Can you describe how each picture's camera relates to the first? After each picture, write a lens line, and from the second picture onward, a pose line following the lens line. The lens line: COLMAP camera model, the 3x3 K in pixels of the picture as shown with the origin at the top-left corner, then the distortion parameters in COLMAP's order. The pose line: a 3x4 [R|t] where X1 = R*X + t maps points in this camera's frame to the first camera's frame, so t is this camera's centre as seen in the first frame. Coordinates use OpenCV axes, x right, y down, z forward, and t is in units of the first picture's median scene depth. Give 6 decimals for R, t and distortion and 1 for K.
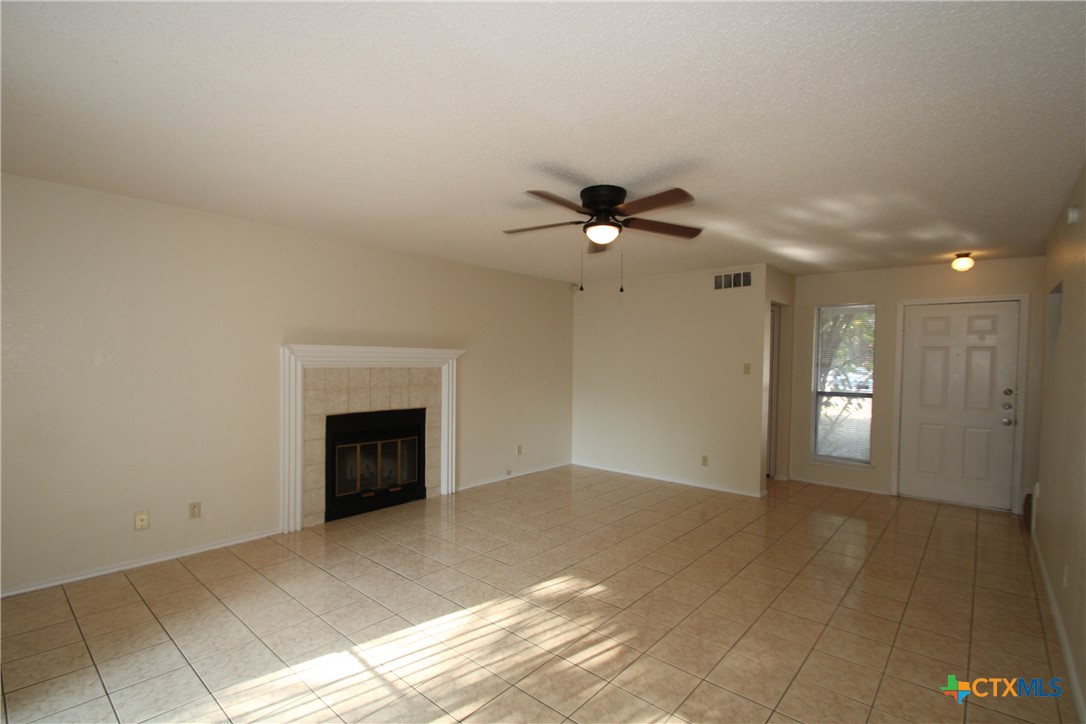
lens RADIAL K [[507.9, 0, 539.2], [0, 507.9, 367.1], [0, 0, 1]] dist [-0.000612, -0.007377]
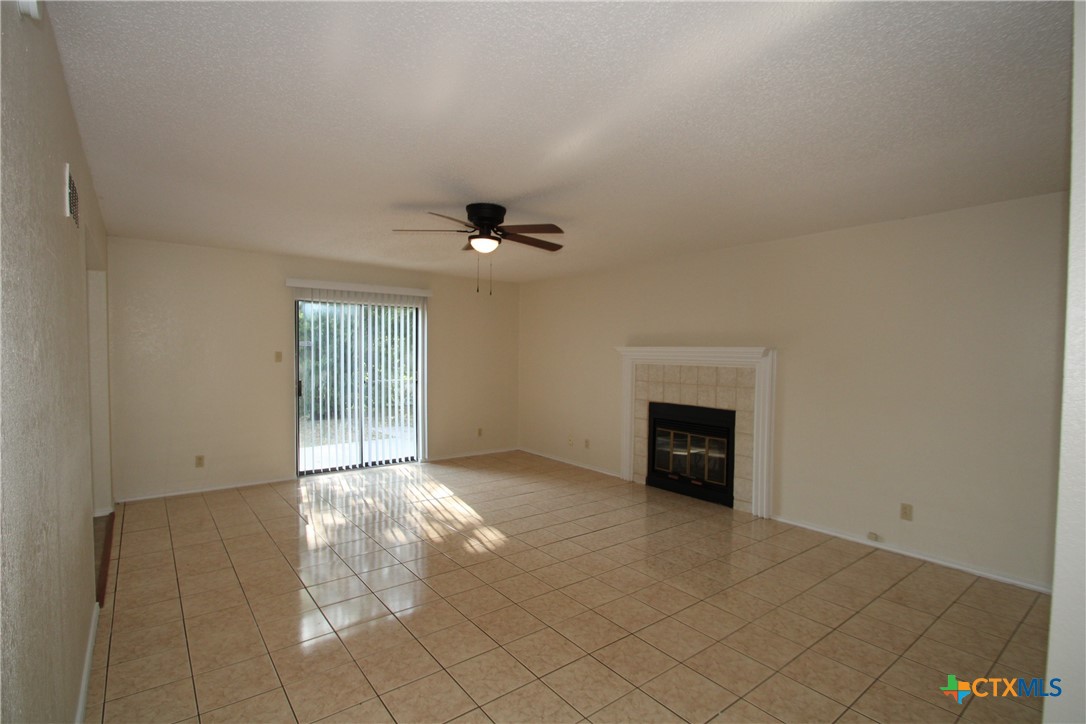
lens RADIAL K [[507.9, 0, 540.6], [0, 507.9, 360.6], [0, 0, 1]] dist [-0.000612, -0.007377]
pose [[-0.182741, -0.001941, -0.983159, 0.801074], [-0.034662, 0.999389, 0.004469, -0.003787], [0.982550, 0.034895, -0.182696, 0.862941]]
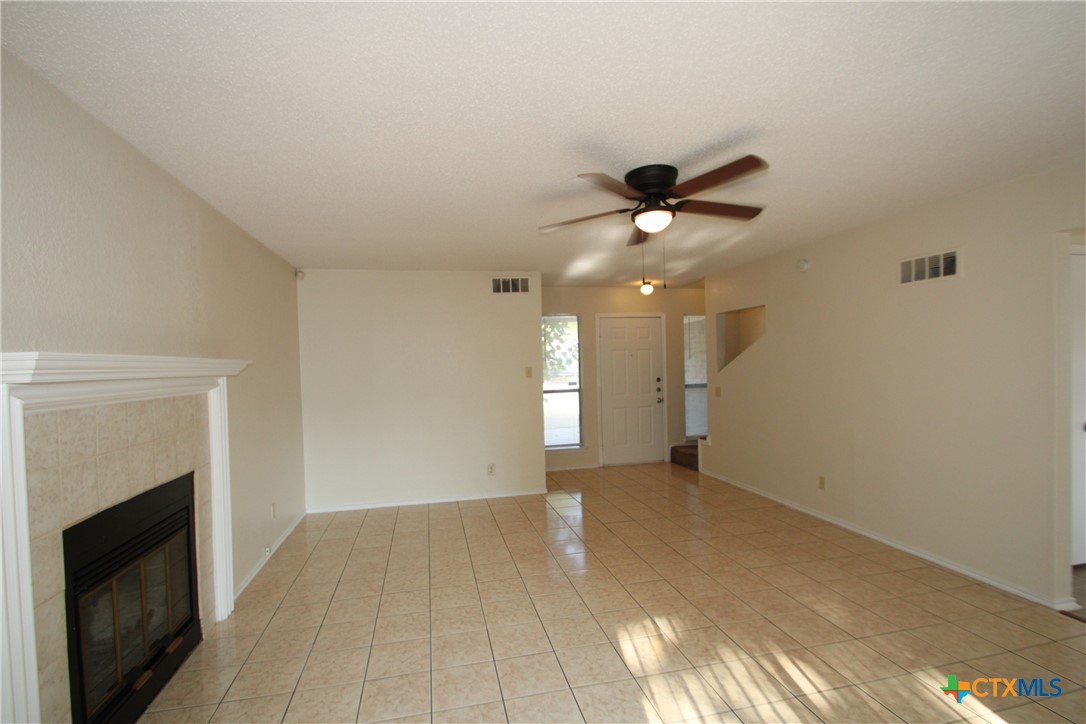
lens RADIAL K [[507.9, 0, 540.3], [0, 507.9, 365.8], [0, 0, 1]] dist [-0.000612, -0.007377]
pose [[0.587075, -0.033119, 0.808855, -0.461024], [0.047644, 0.998844, 0.006317, -0.016414], [-0.808129, 0.034829, 0.587974, 0.413125]]
